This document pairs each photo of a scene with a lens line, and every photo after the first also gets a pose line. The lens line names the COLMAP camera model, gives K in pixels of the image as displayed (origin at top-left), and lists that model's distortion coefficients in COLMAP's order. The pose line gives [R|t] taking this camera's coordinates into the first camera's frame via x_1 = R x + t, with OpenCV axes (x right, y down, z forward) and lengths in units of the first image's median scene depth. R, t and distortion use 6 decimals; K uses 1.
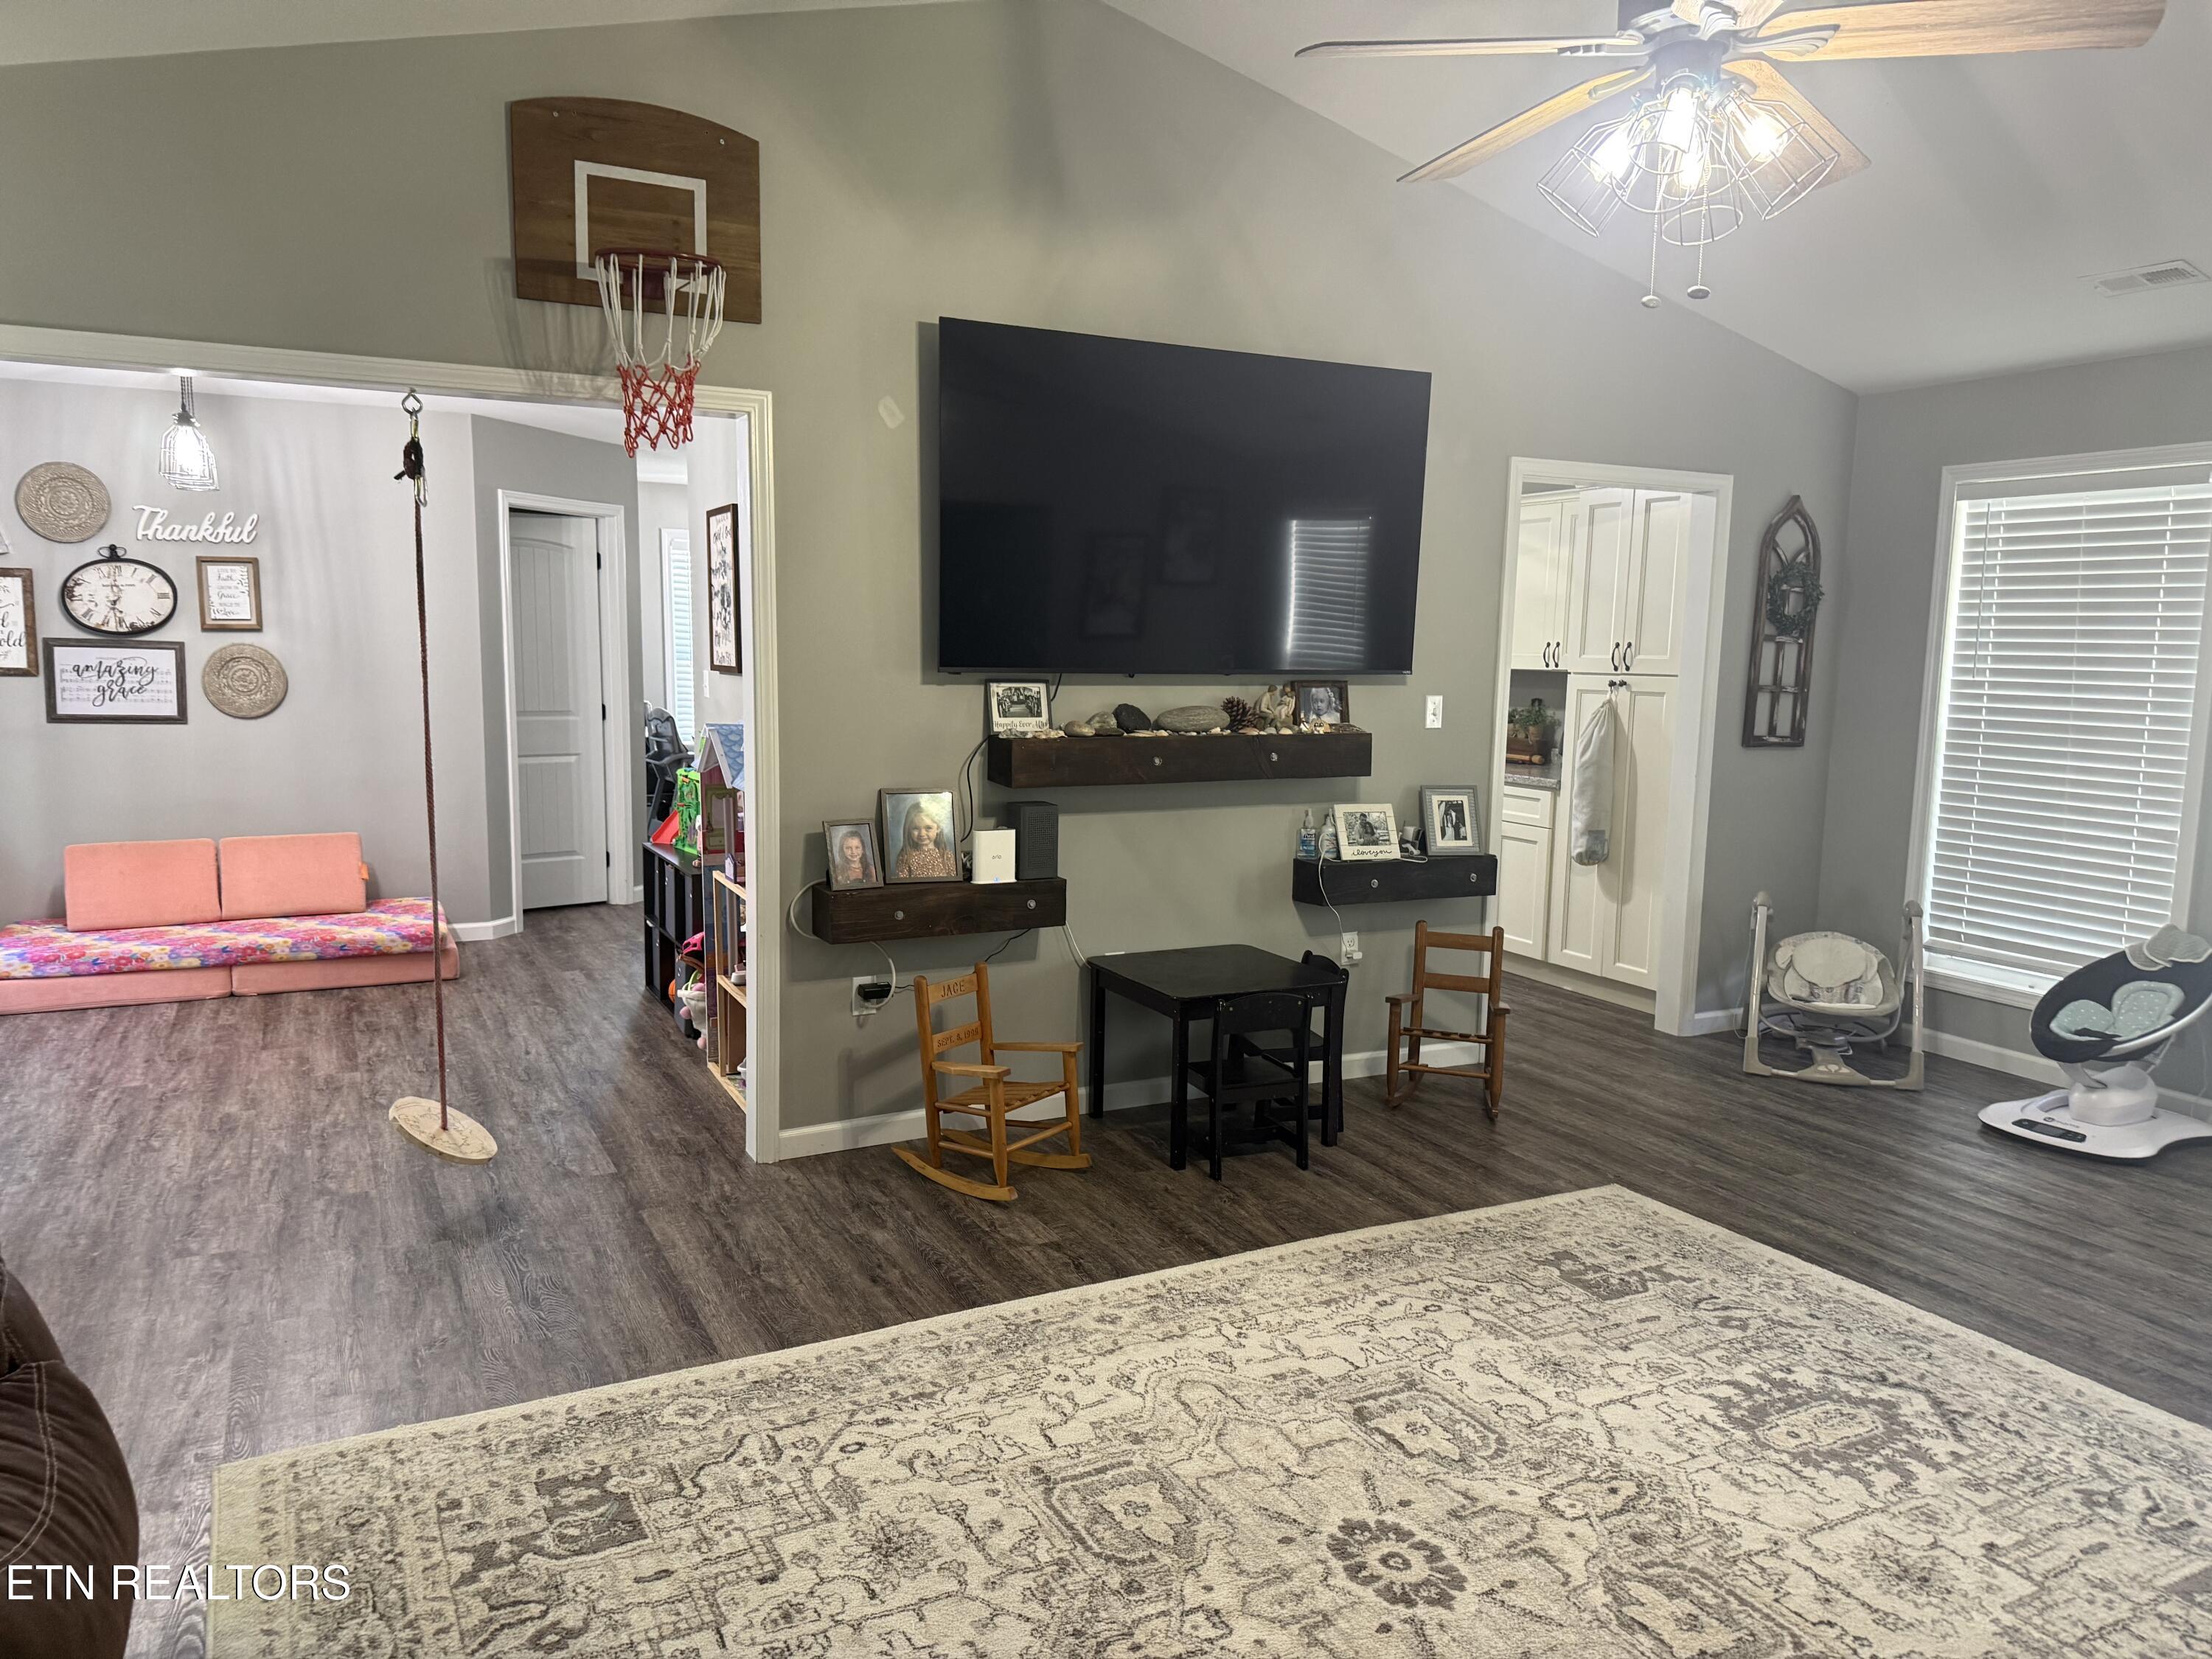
lens RADIAL K [[1557.9, 0, 1108.1], [0, 1557.9, 821.1], [0, 0, 1]] dist [0.020522, -0.022834]
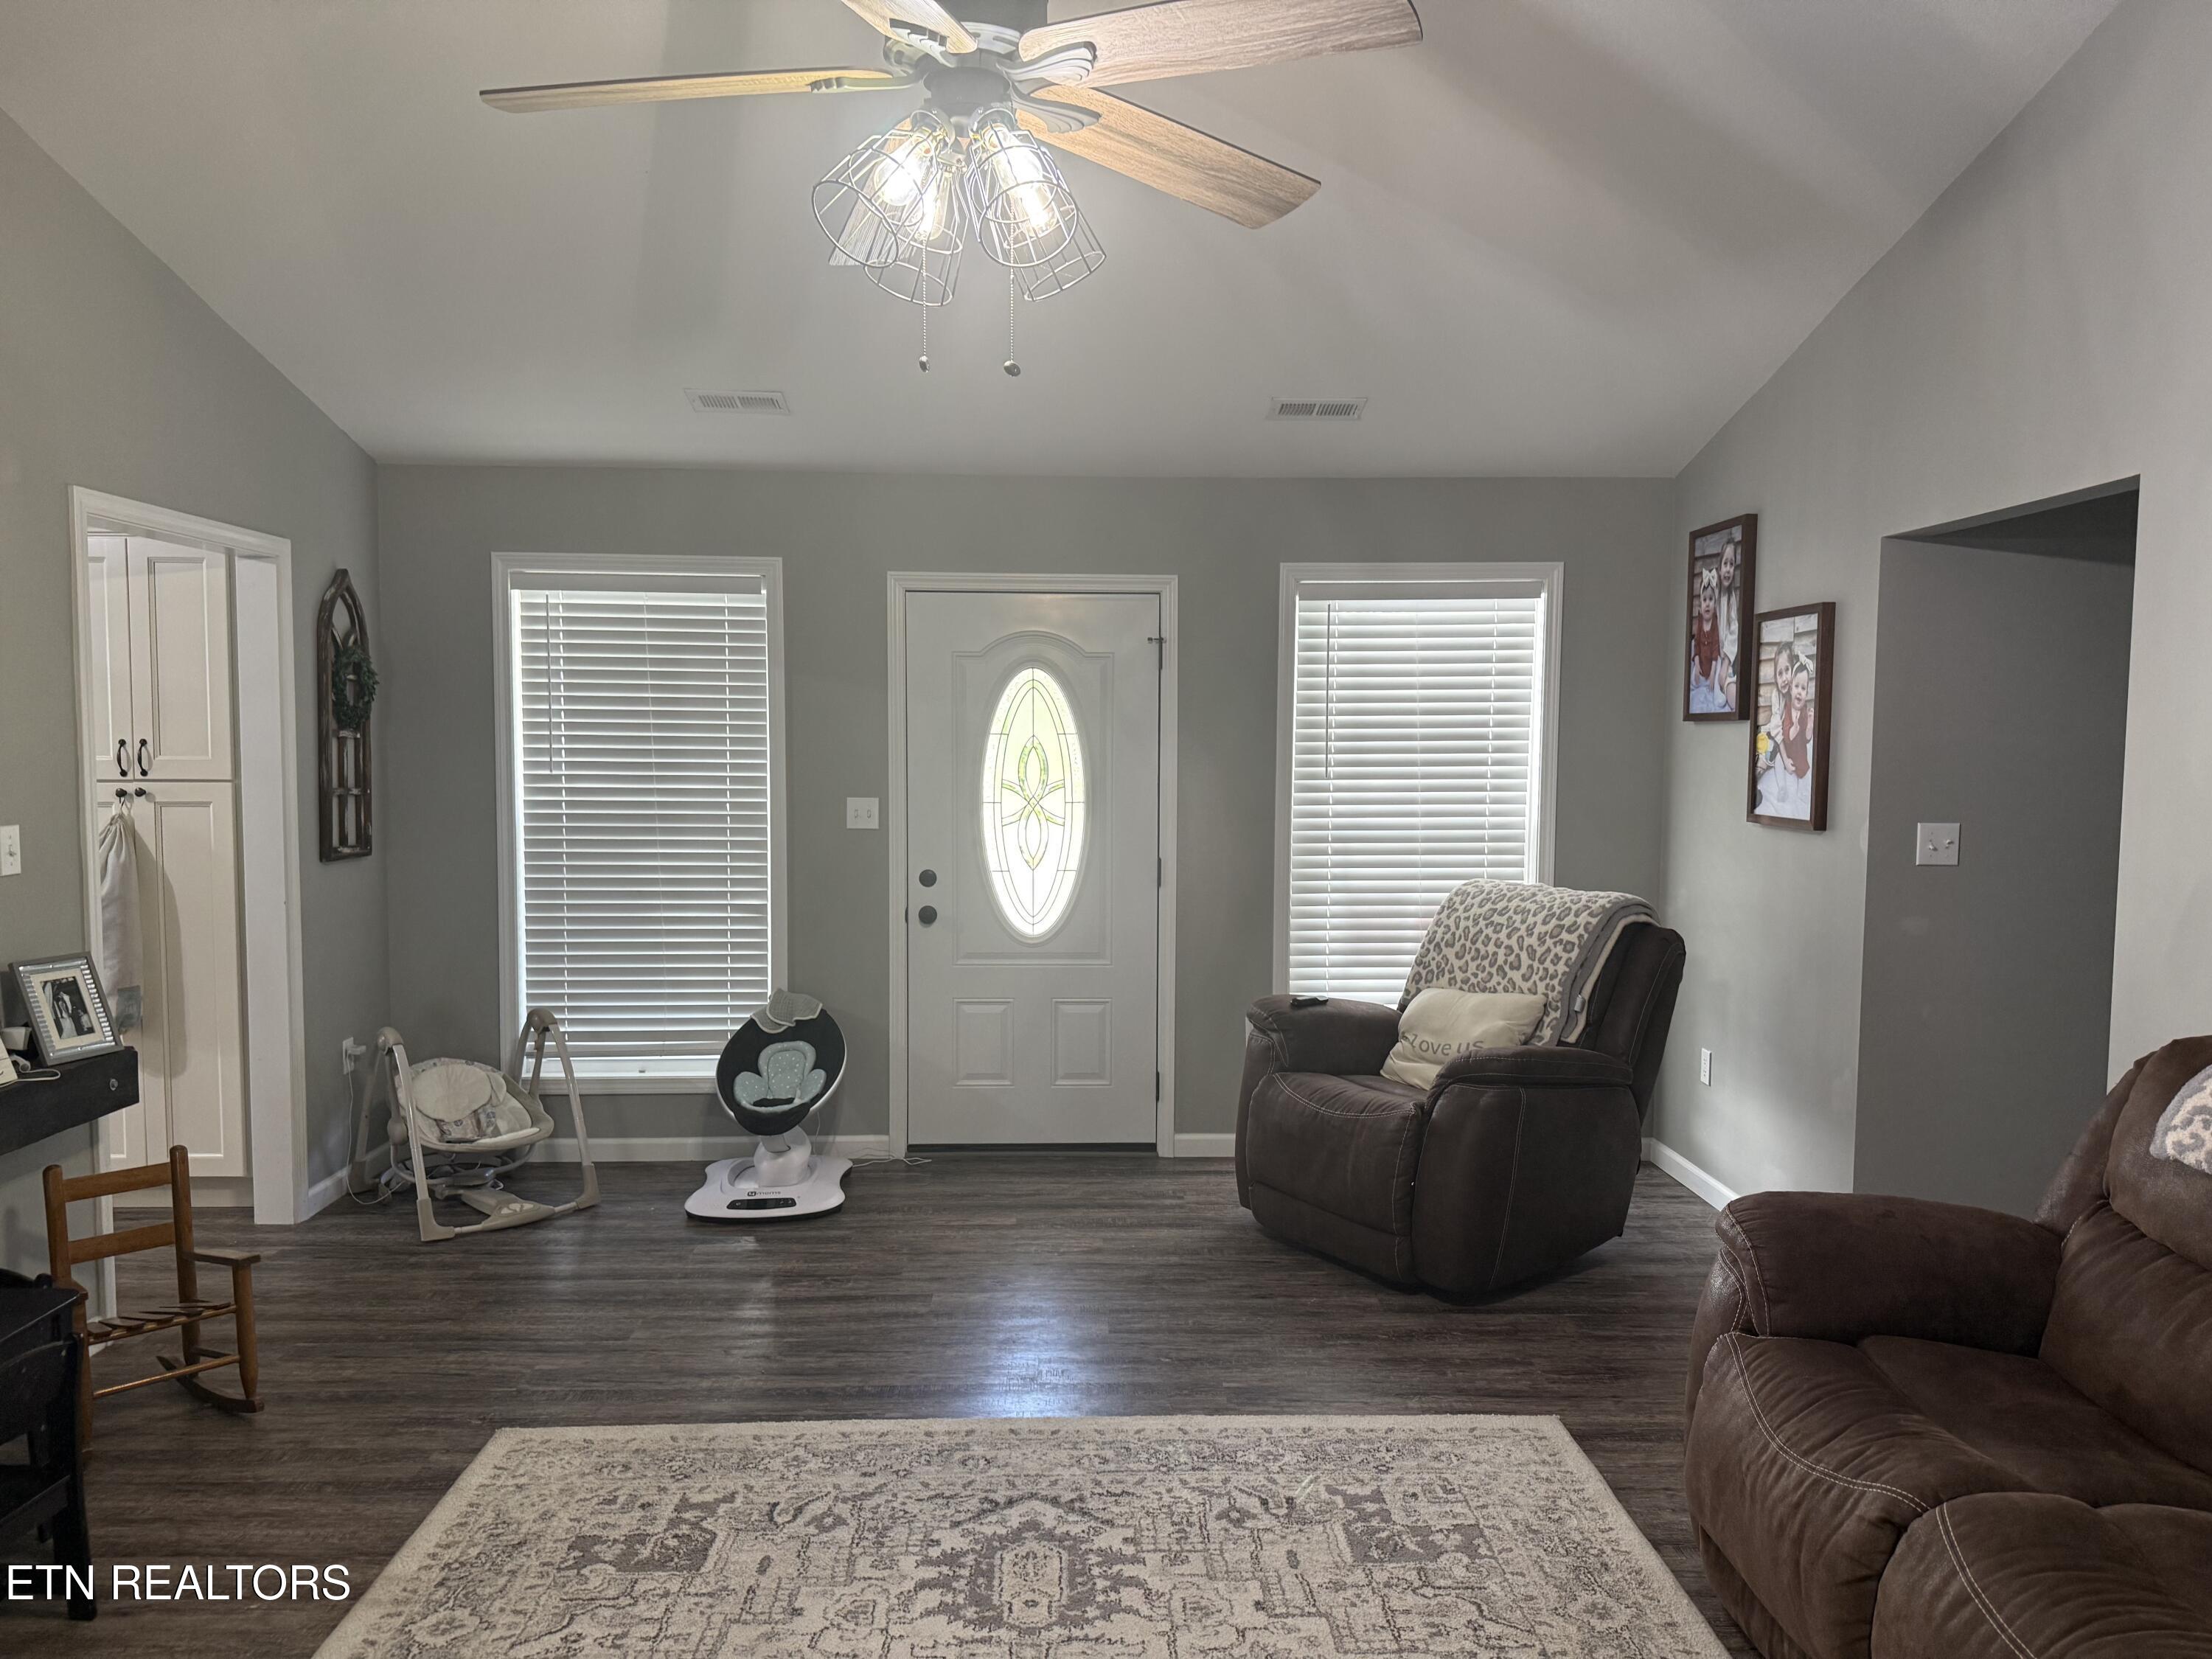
lens RADIAL K [[1557.9, 0, 1100.8], [0, 1557.9, 825.2], [0, 0, 1]] dist [0.020522, -0.022834]
pose [[0.431633, -0.066572, 0.899589, -0.207441], [0.108267, 0.993887, 0.021603, -0.048709], [-0.895528, 0.088071, 0.436202, 0.311582]]
